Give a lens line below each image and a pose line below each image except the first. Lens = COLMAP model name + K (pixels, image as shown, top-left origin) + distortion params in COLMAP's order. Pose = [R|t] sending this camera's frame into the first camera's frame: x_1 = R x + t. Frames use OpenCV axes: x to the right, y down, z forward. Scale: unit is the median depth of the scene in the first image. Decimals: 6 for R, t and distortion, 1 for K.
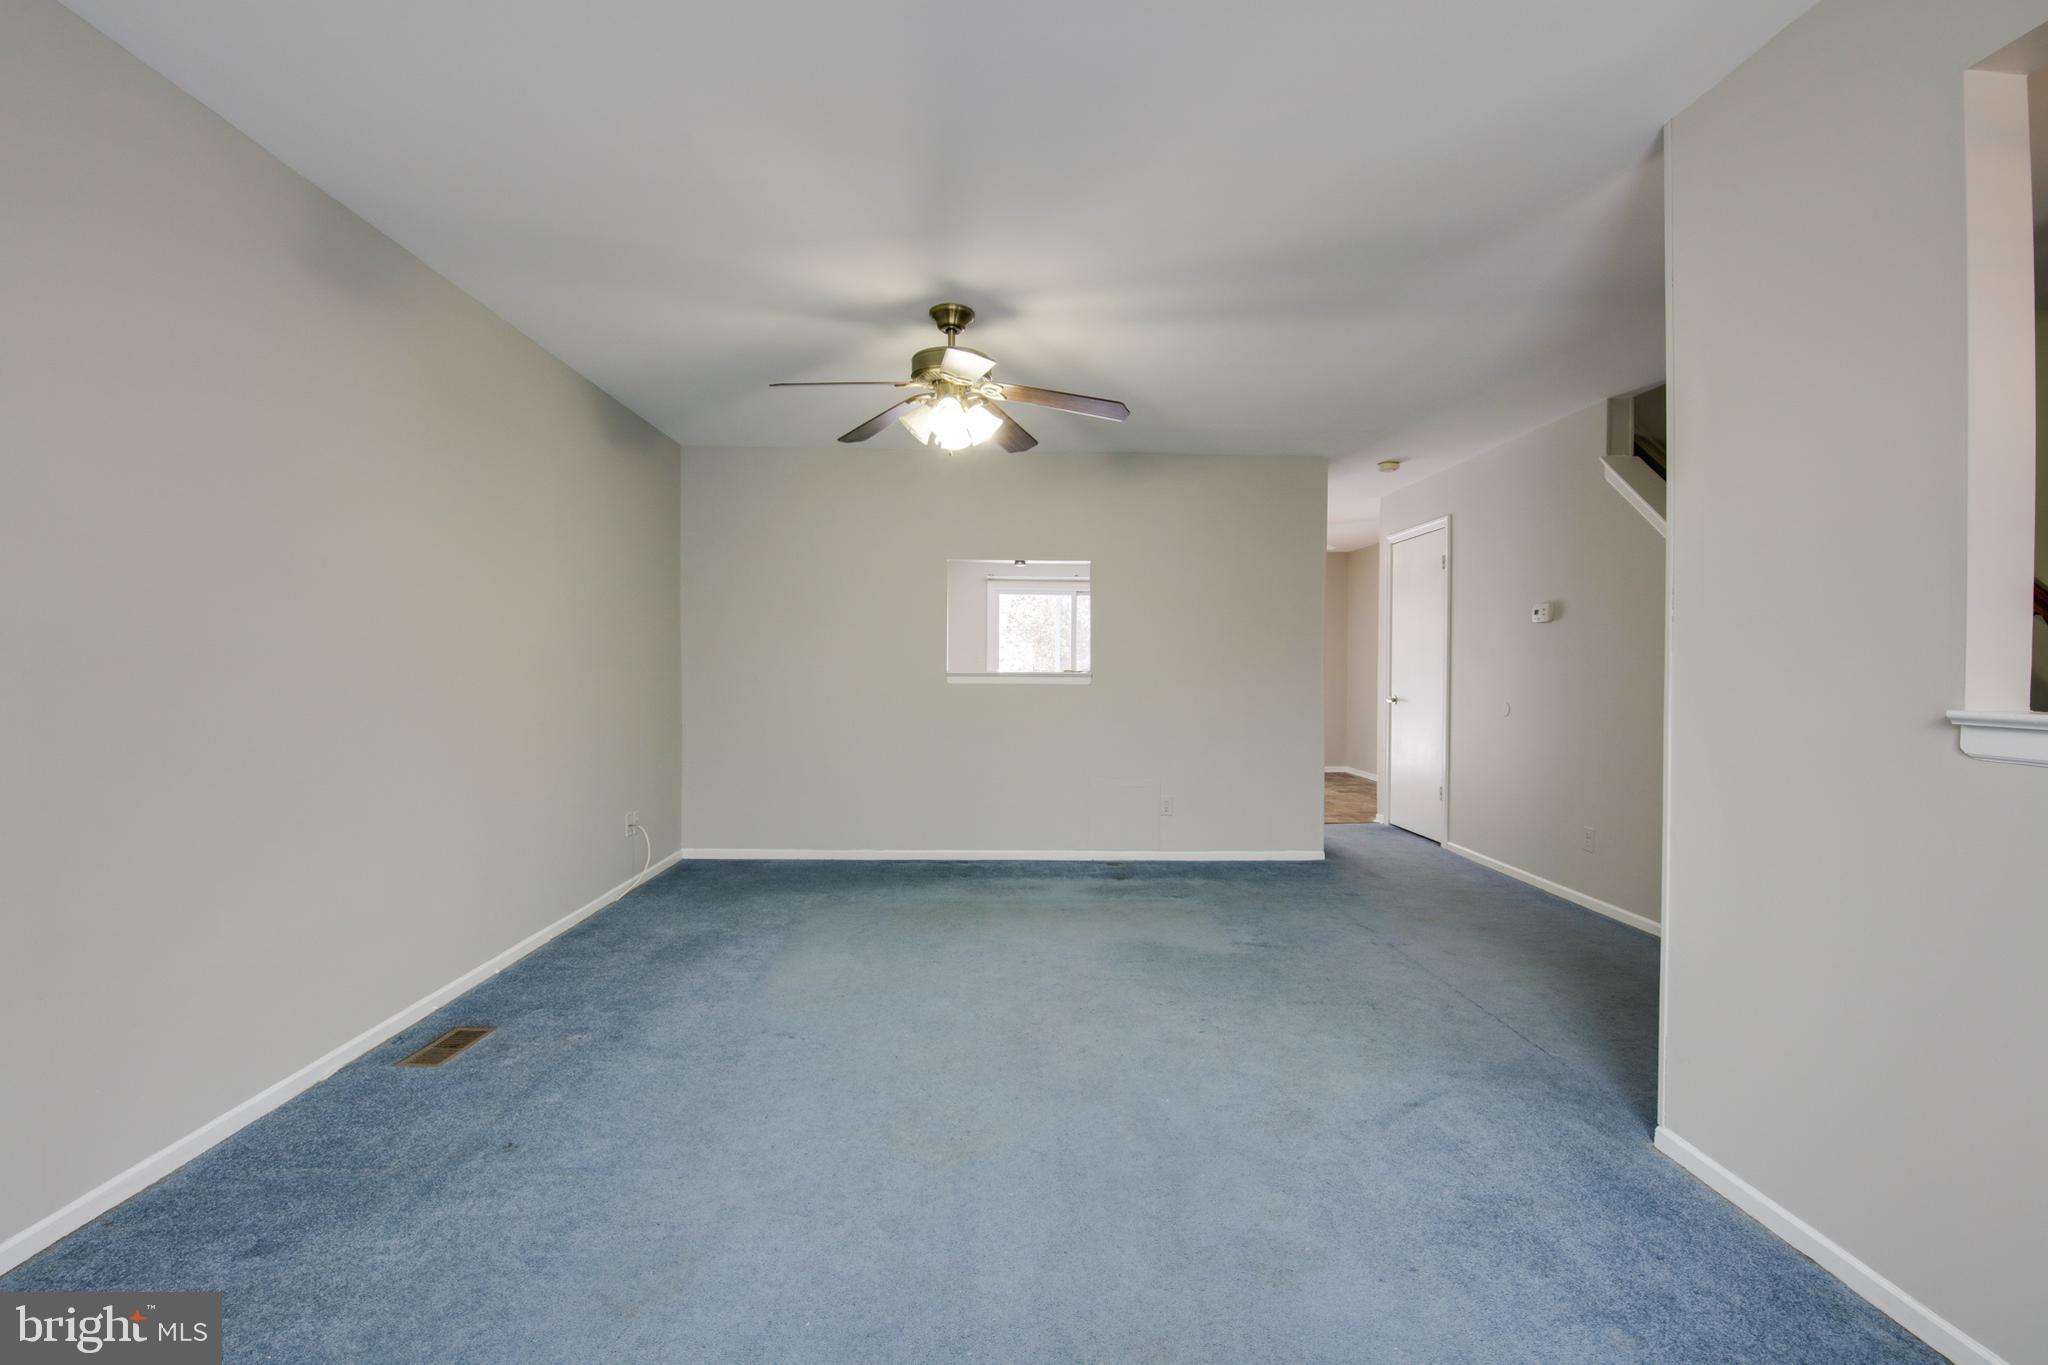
lens RADIAL K [[884.0, 0, 1021.9], [0, 884.0, 674.1], [0, 0, 1]] dist [-0.001156, -0.009908]
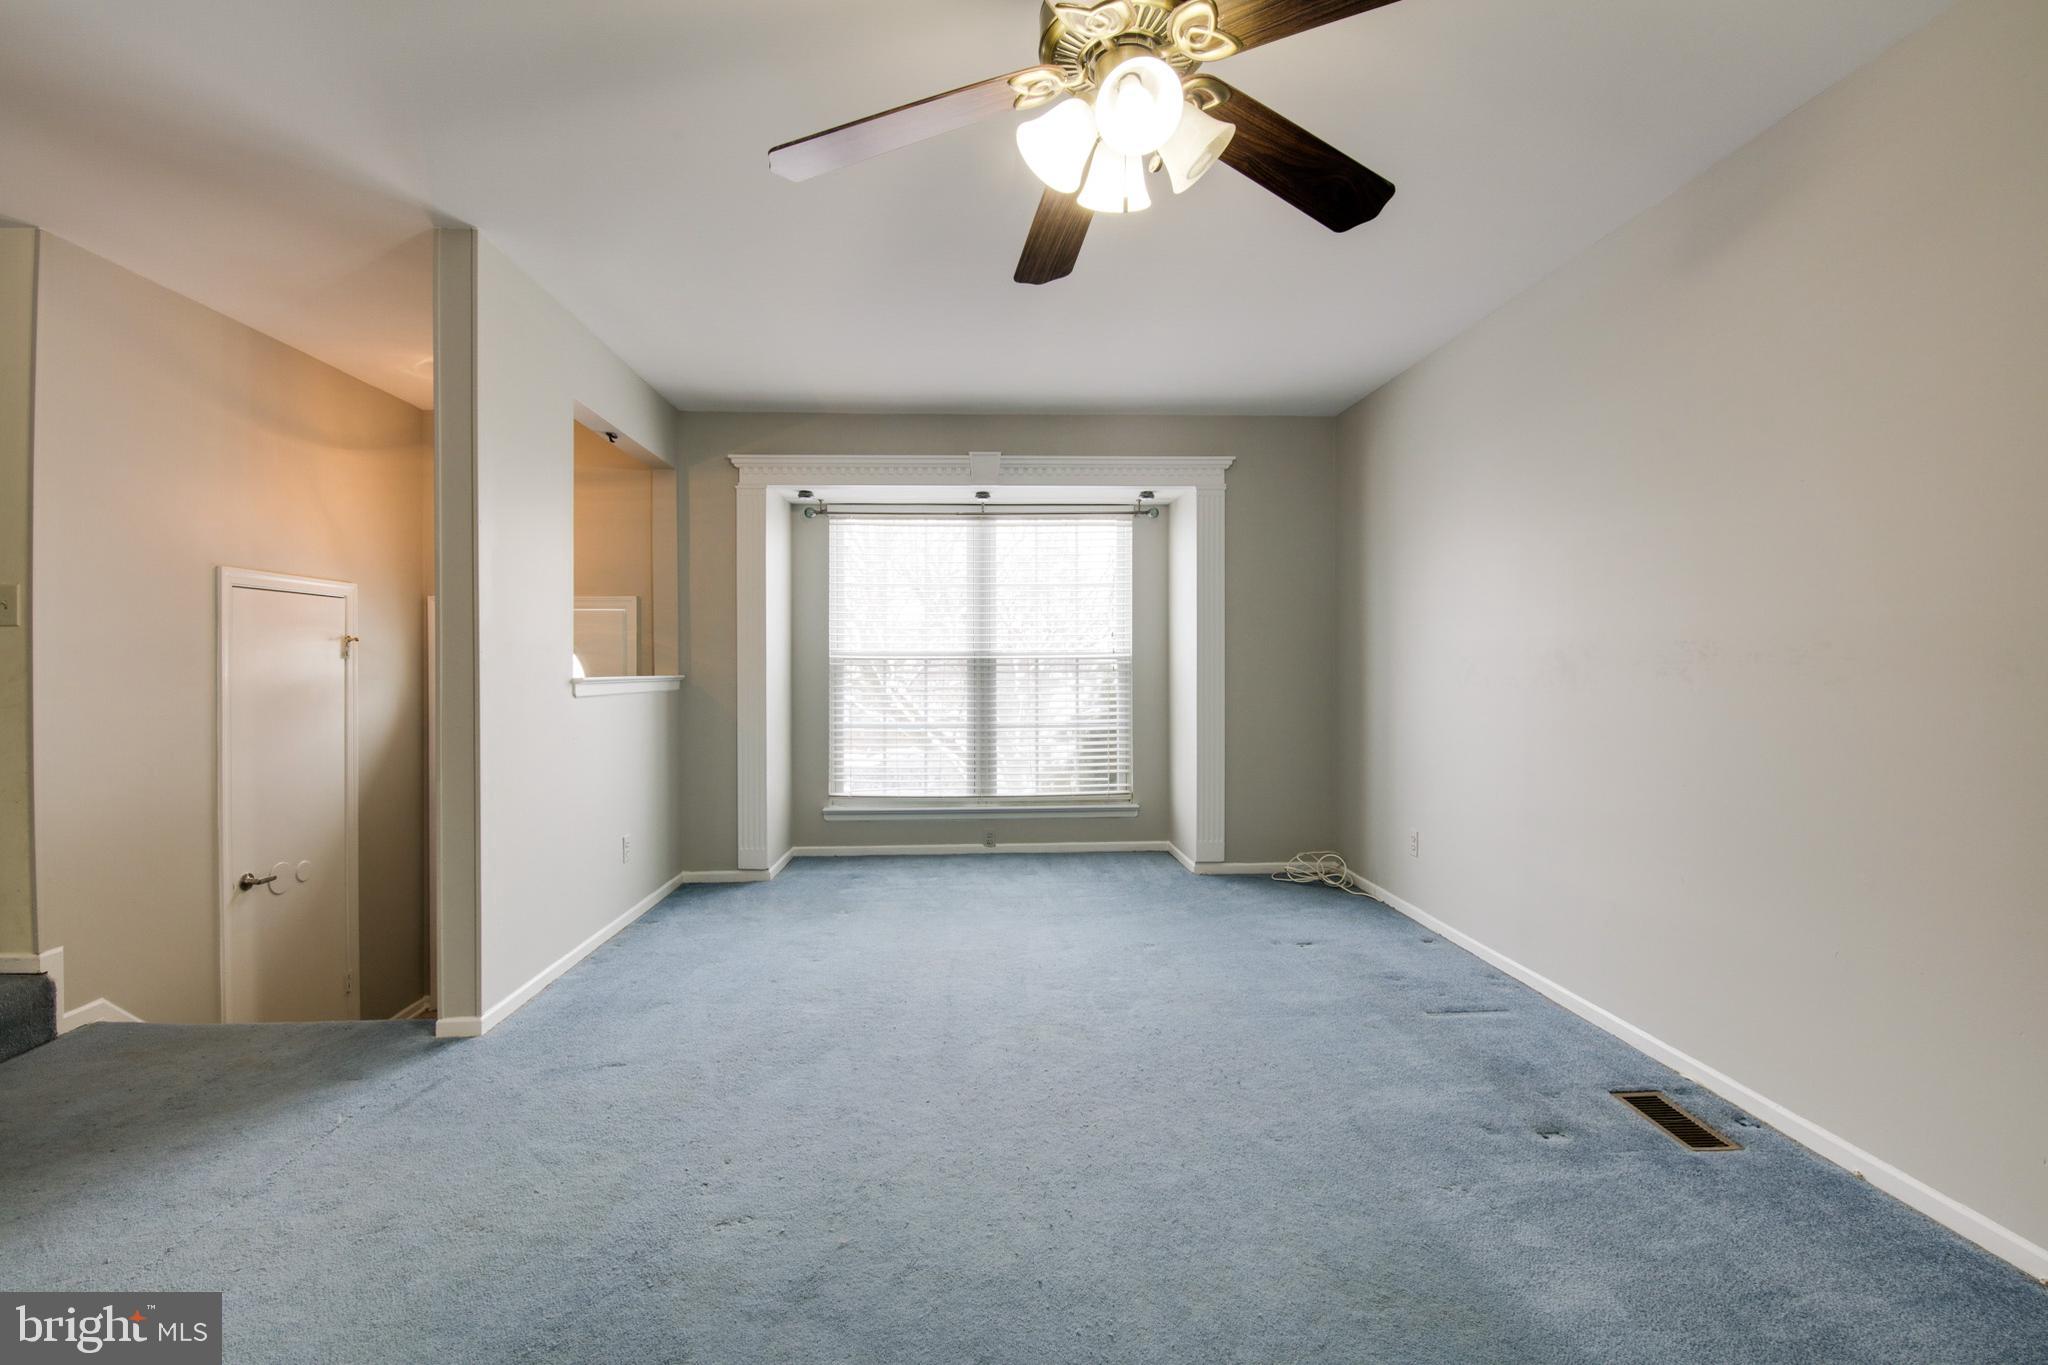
lens RADIAL K [[887.8, 0, 1003.8], [0, 887.8, 669.7], [0, 0, 1]] dist [0.000518, -0.010696]
pose [[-0.999980, -0.003137, -0.005466, -0.013426], [-0.003214, 0.999896, 0.014058, -0.004680], [0.005421, 0.014075, -0.999886, 1.340193]]
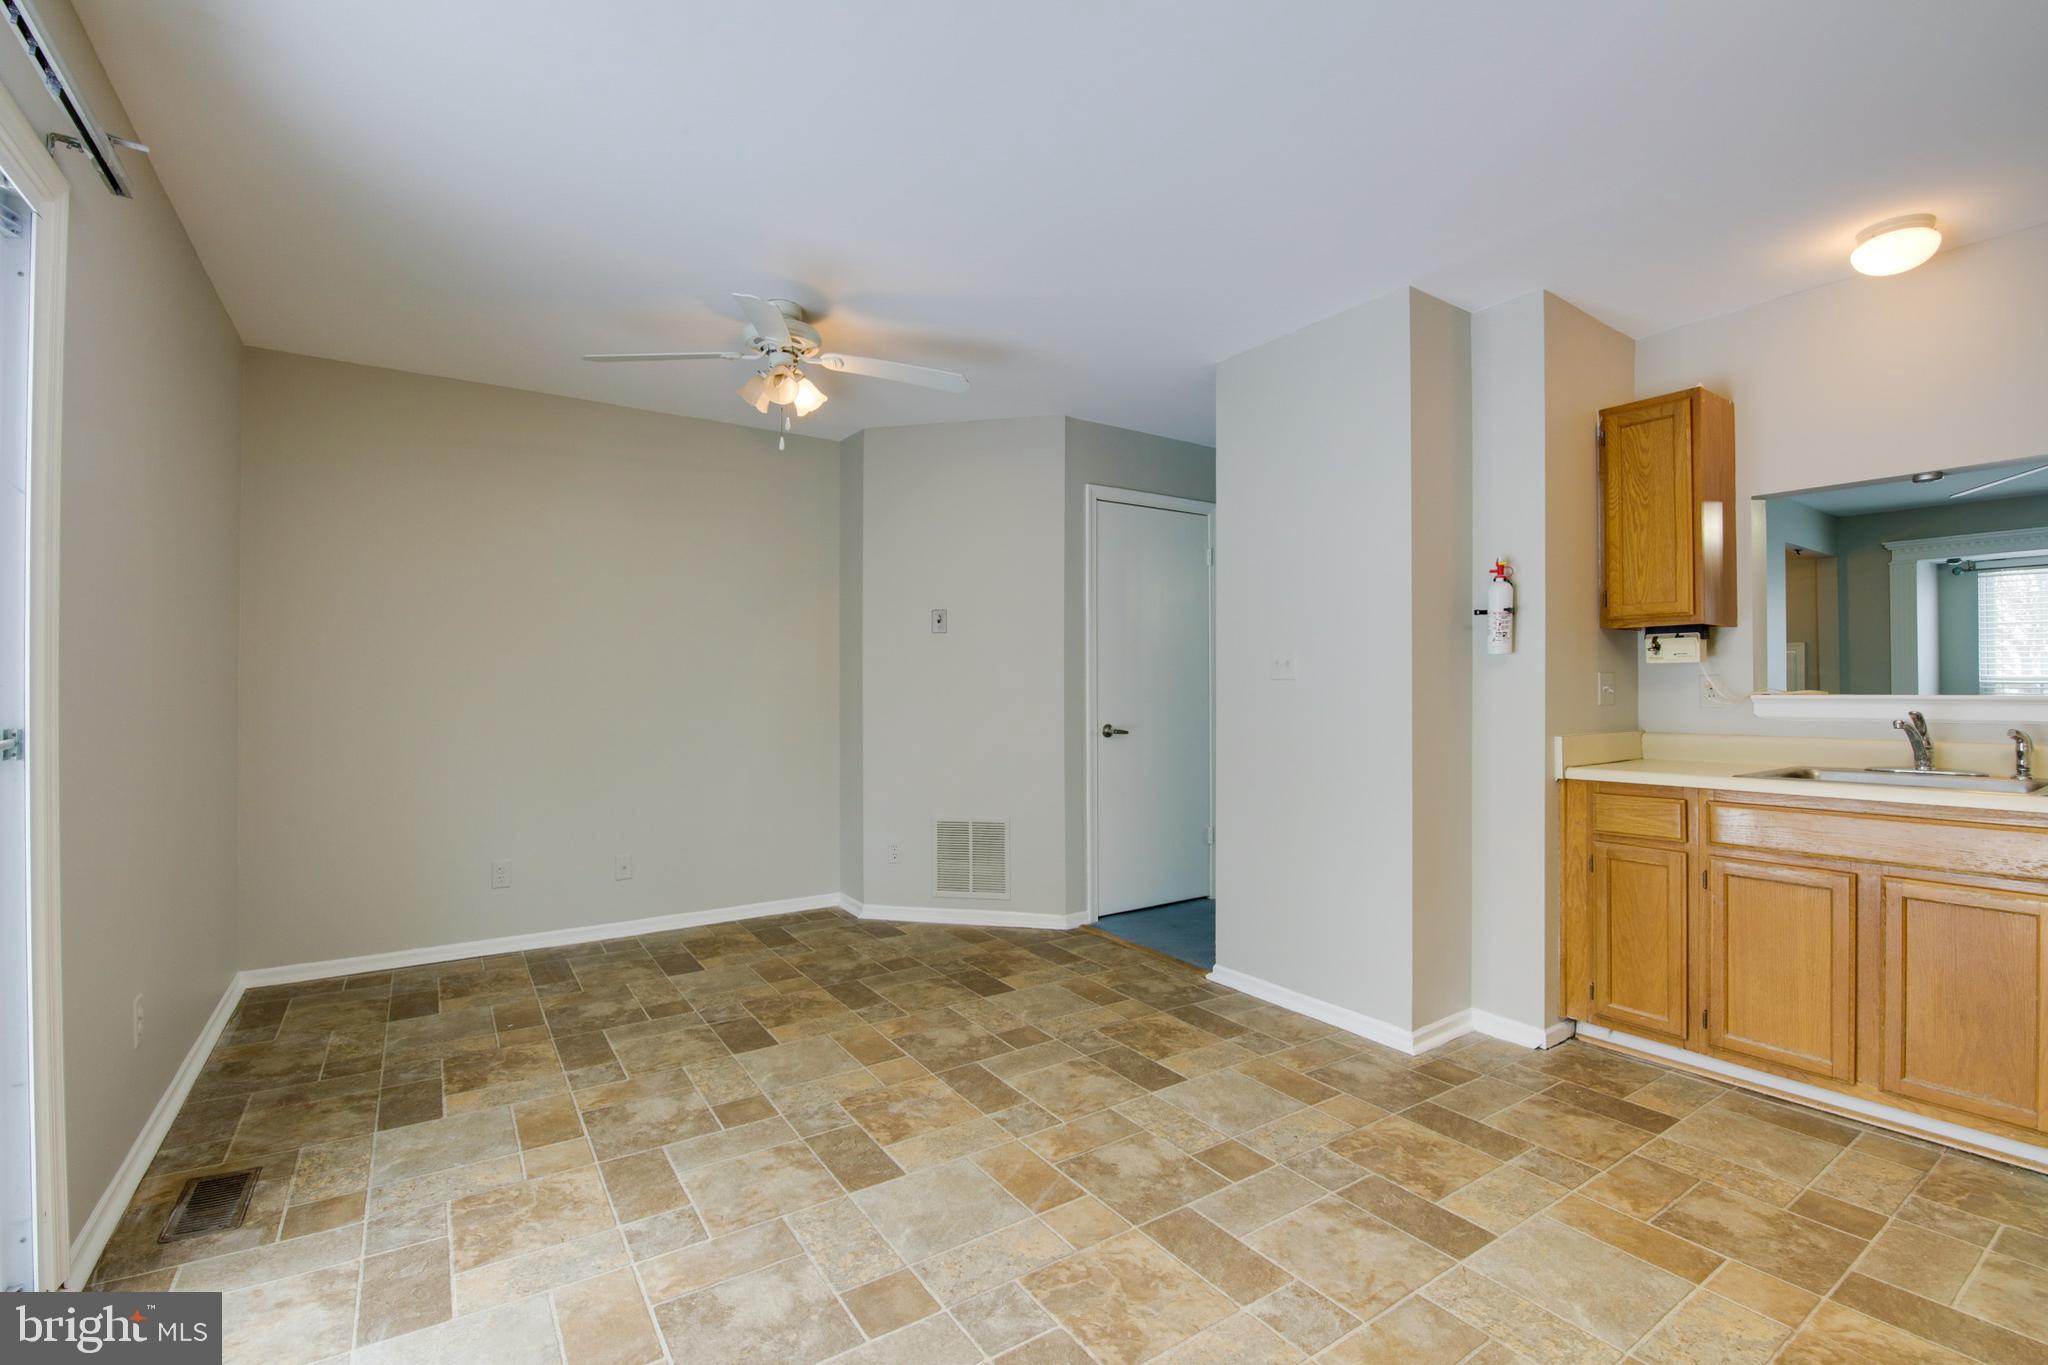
lens RADIAL K [[891.4, 0, 1018.4], [0, 891.4, 675.8], [0, 0, 1]] dist [-0.002296, -0.010160]
pose [[-0.526262, 0.003936, 0.850314, -0.233623], [0.004288, 0.999989, -0.001975, -0.022206], [-0.850312, 0.002607, -0.526273, 2.545100]]
